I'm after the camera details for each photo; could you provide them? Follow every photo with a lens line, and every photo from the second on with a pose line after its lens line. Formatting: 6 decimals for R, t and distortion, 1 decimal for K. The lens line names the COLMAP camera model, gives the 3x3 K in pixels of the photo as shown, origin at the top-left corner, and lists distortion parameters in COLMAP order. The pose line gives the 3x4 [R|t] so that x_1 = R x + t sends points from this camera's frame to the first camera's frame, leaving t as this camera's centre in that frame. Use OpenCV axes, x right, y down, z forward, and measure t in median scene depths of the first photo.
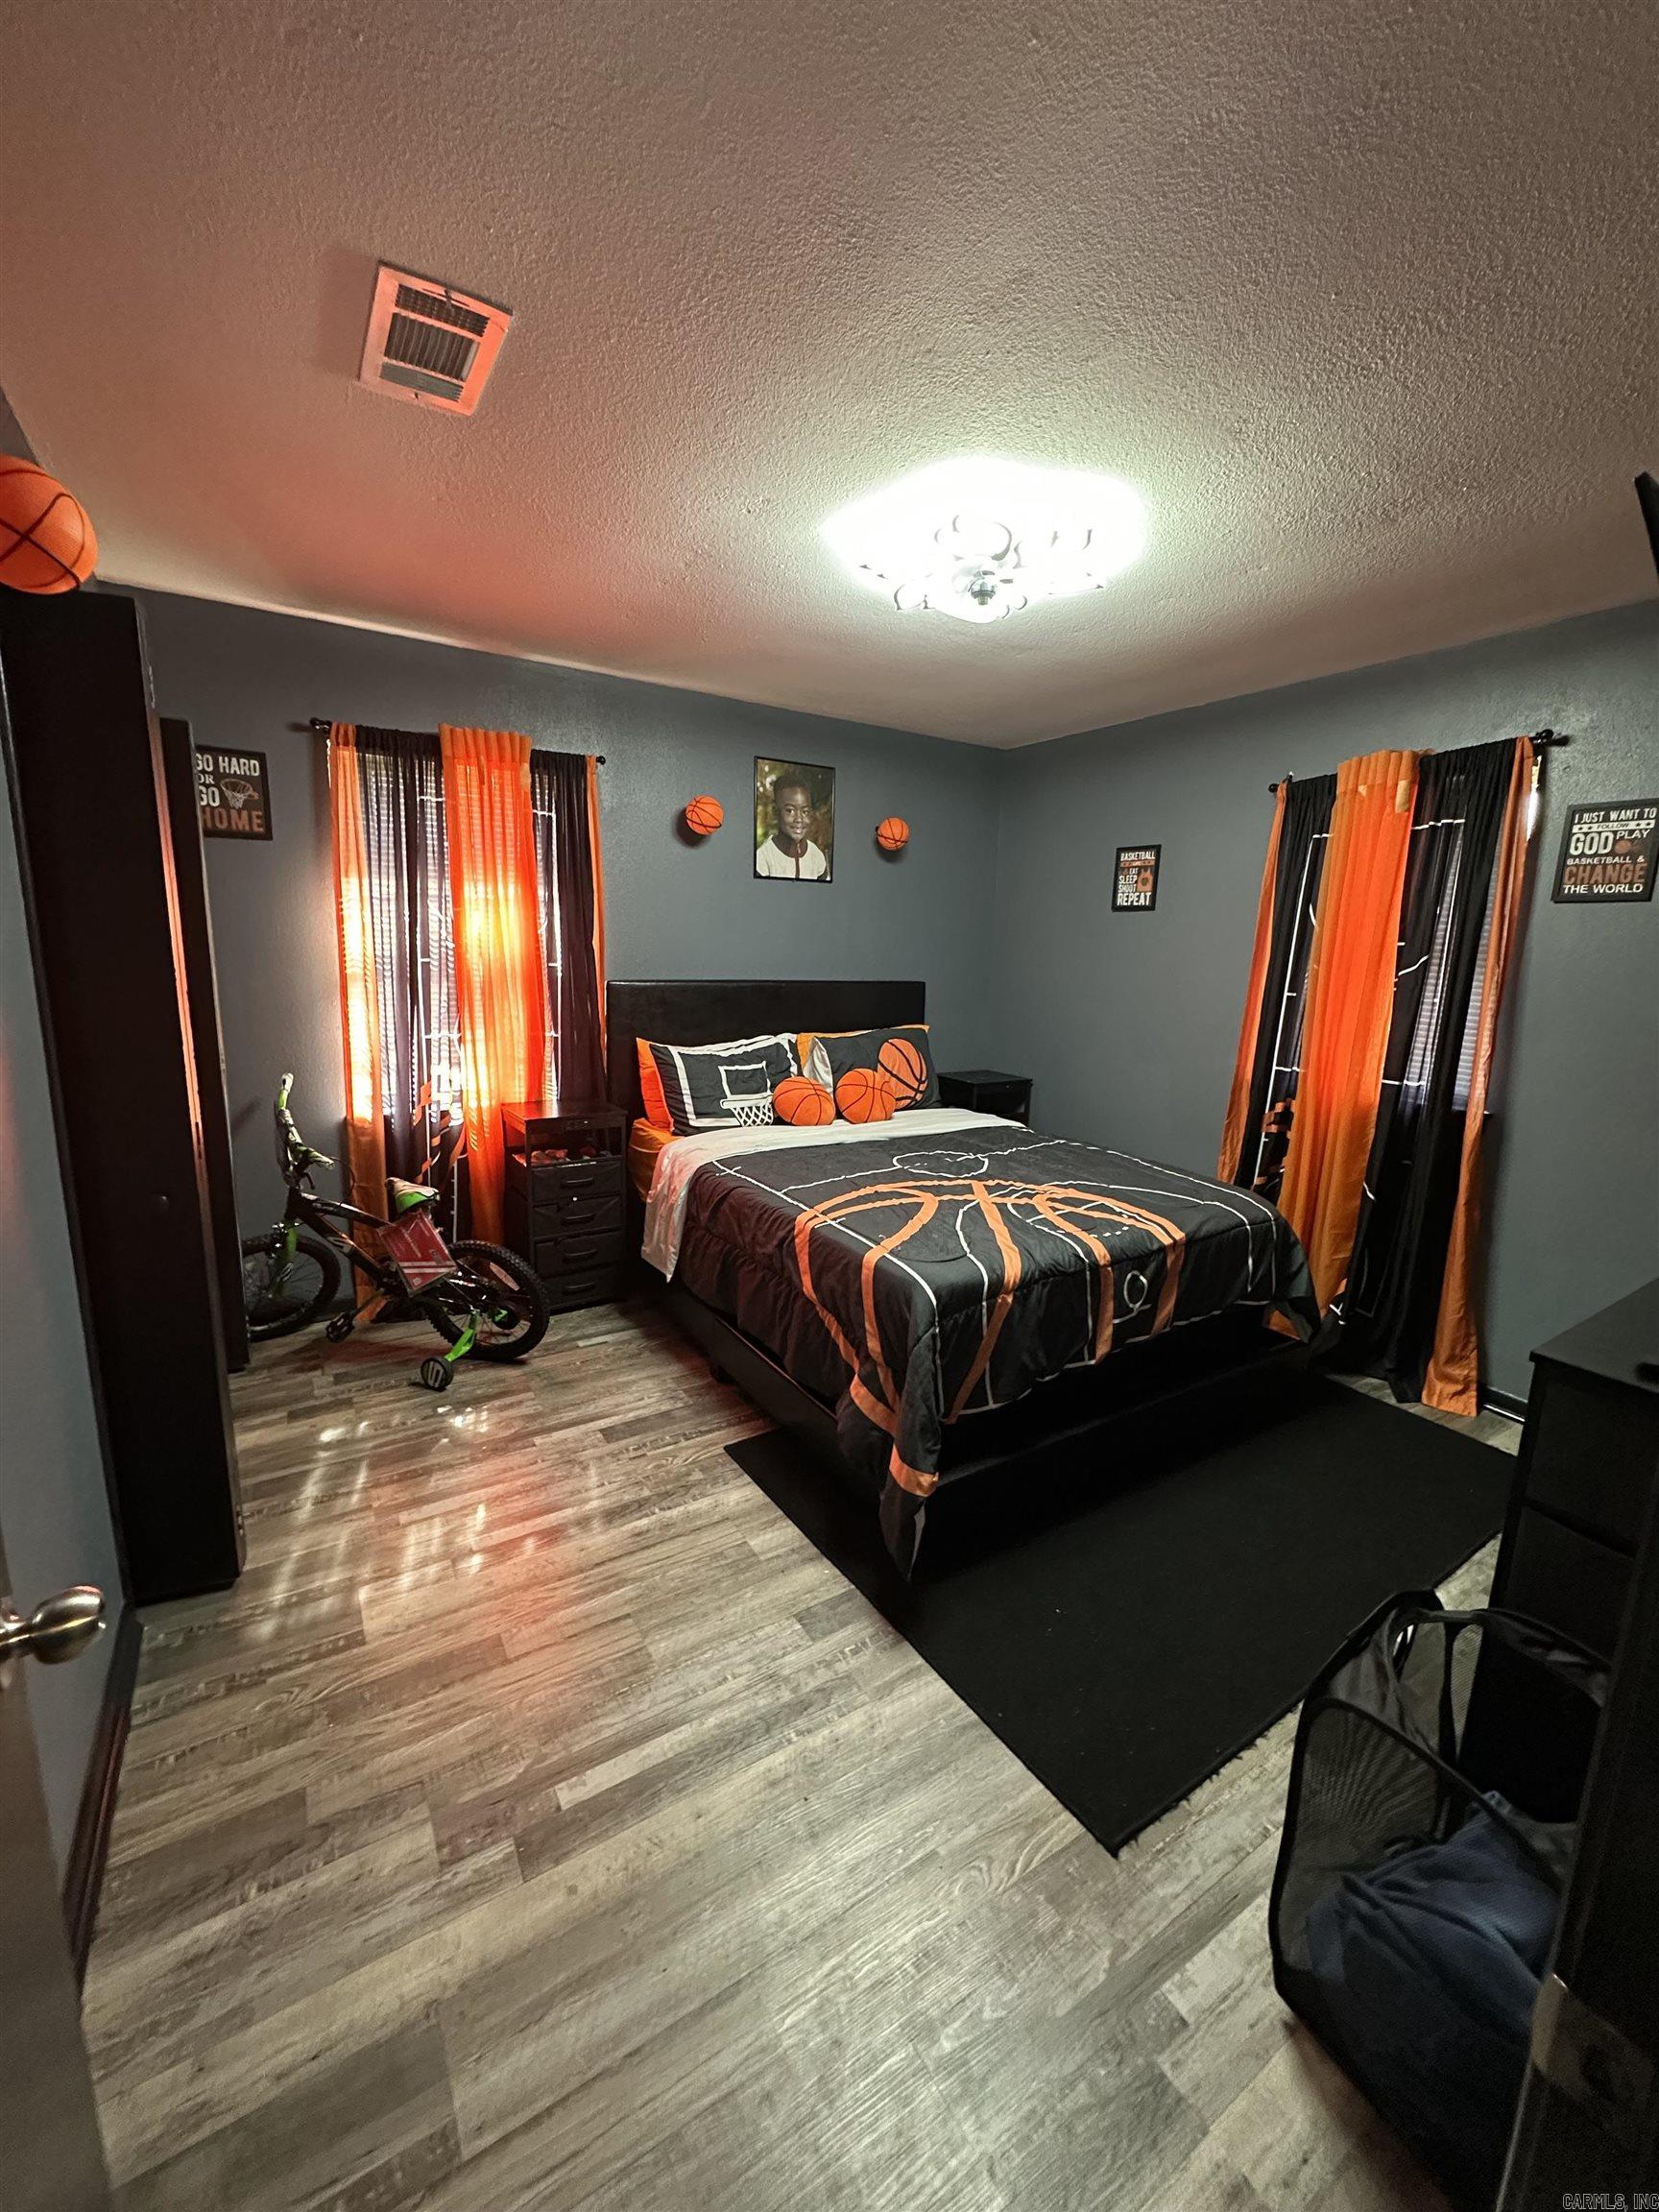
lens RADIAL K [[876.0, 0, 828.0], [0, 876.0, 1095.7], [0, 0, 1]] dist [-0.002277, 0.000557]
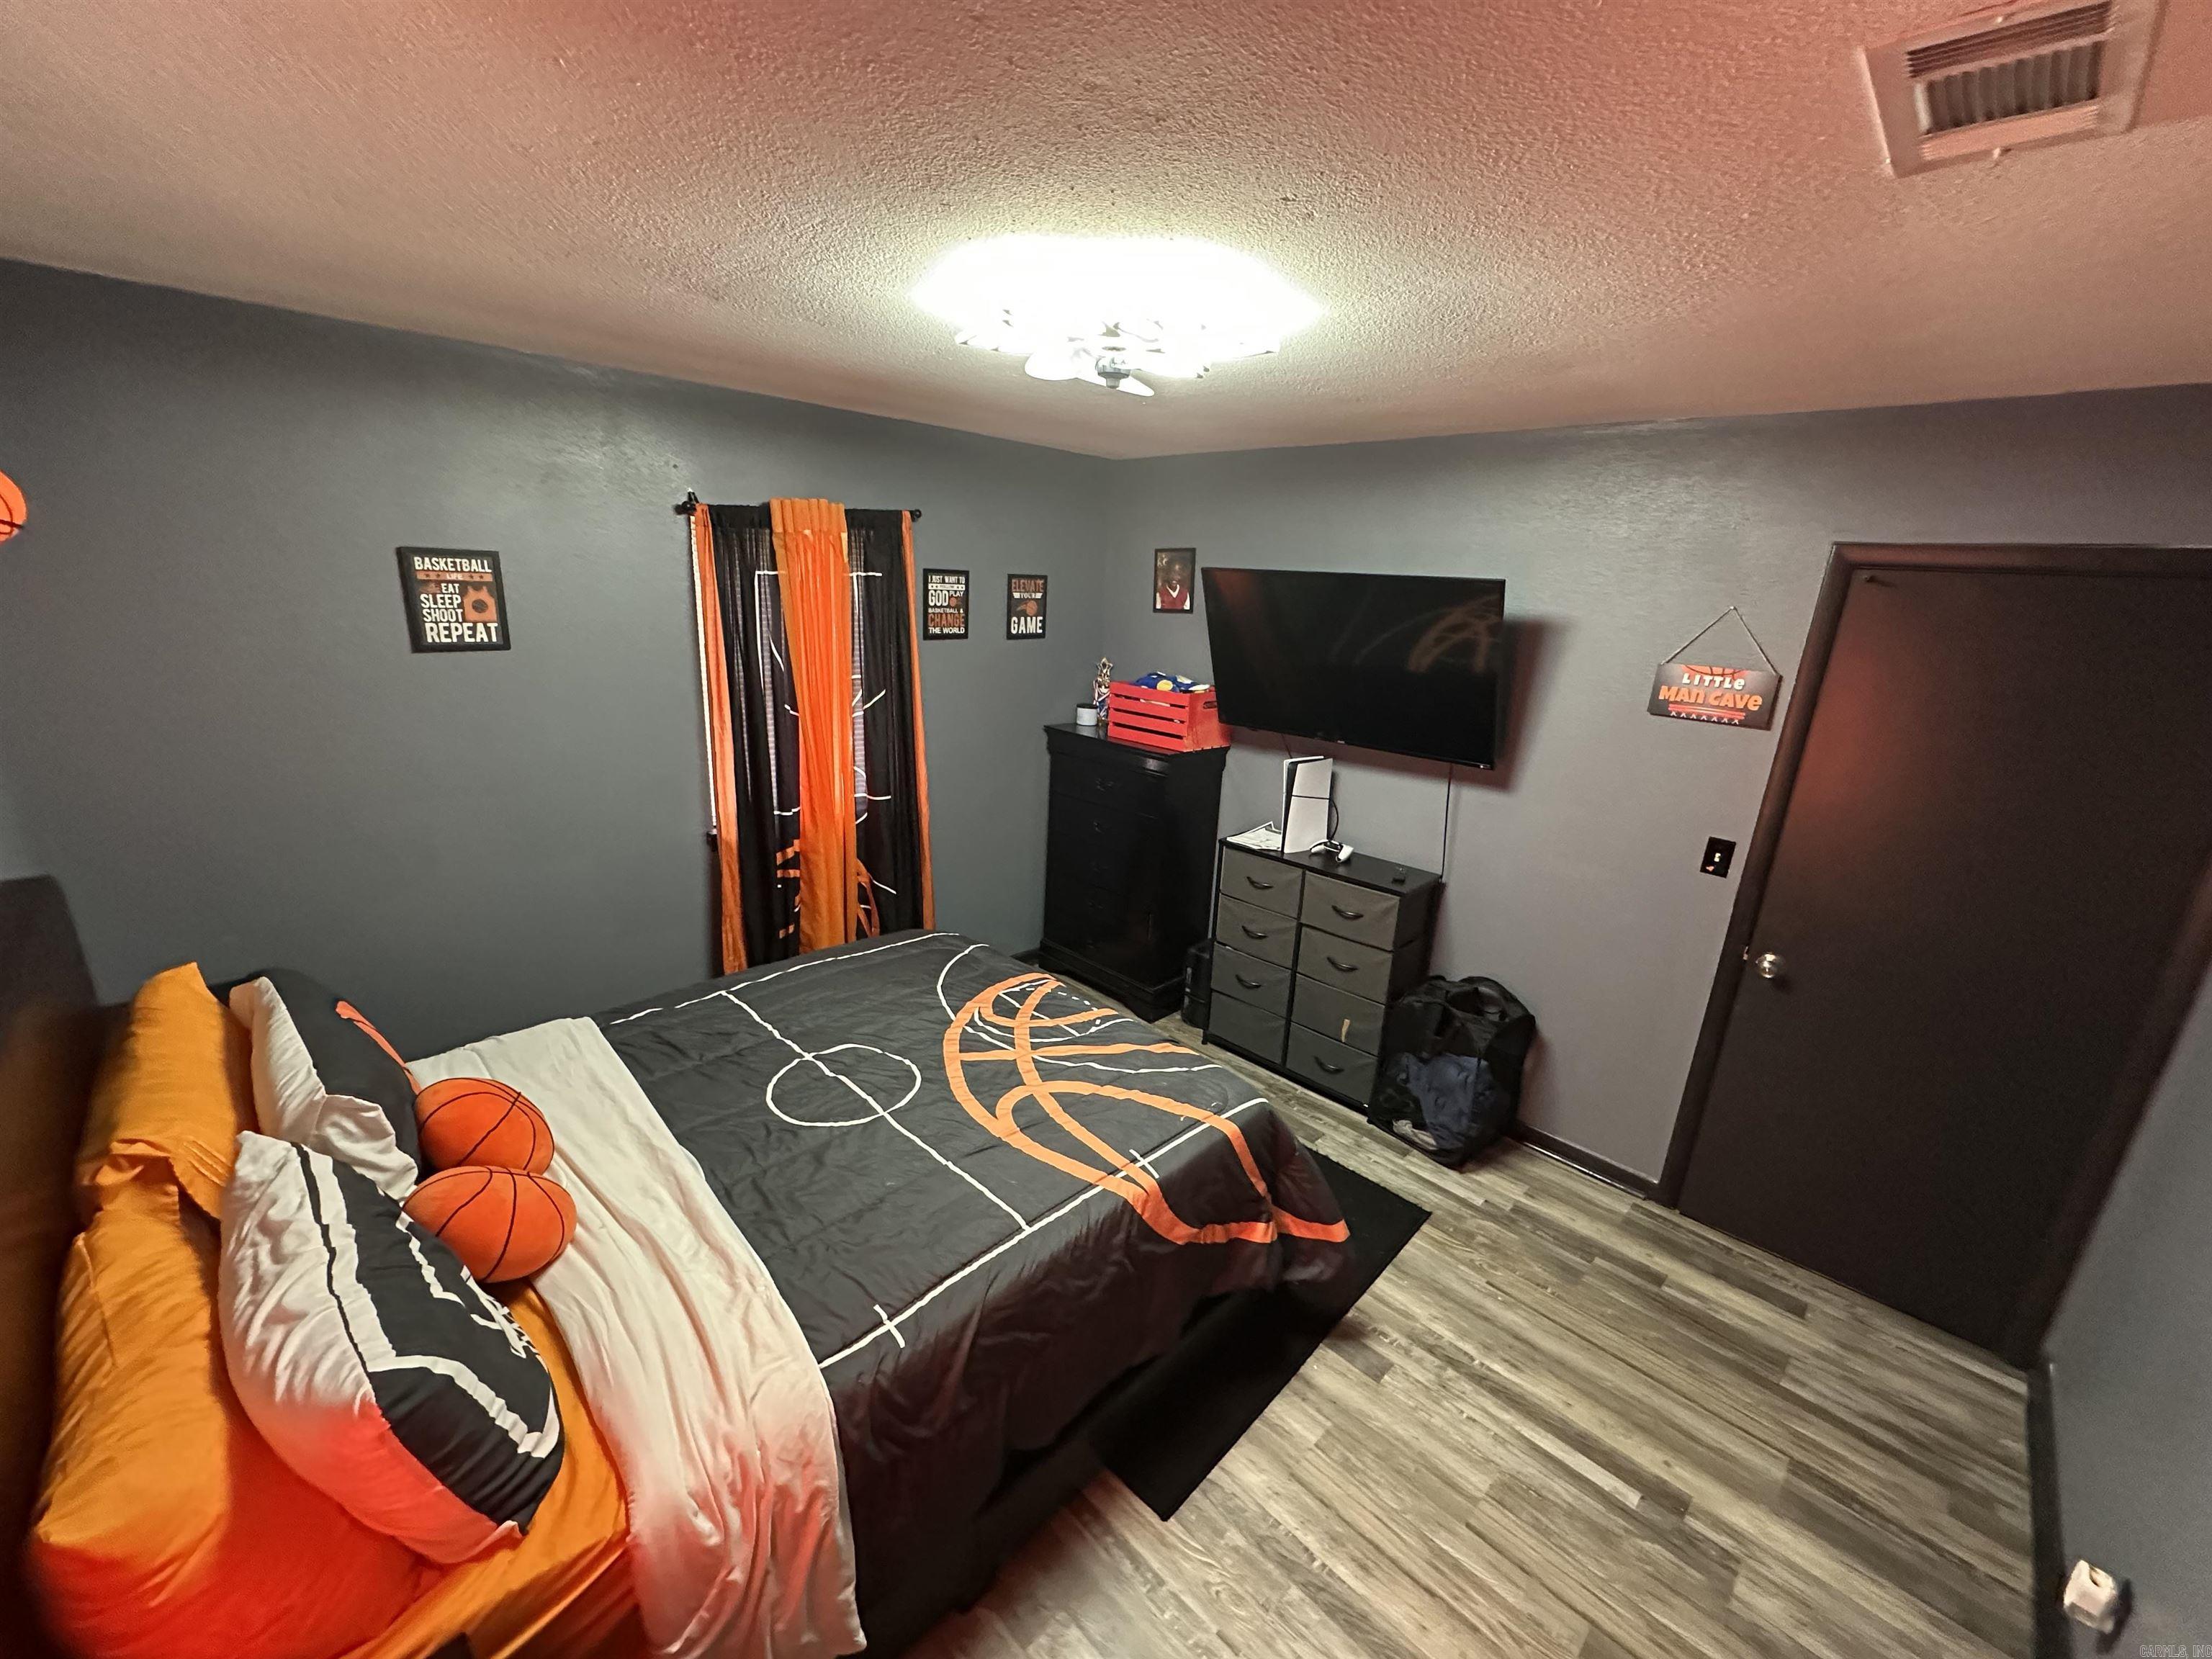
lens RADIAL K [[876.0, 0, 1100.5], [0, 876.0, 831.7], [0, 0, 1]] dist [-0.002277, 0.000557]
pose [[-0.216118, -0.315243, 0.924075, -0.628337], [0.116383, 0.931377, 0.344953, -0.415536], [-0.969406, 0.182097, -0.164599, 1.106733]]
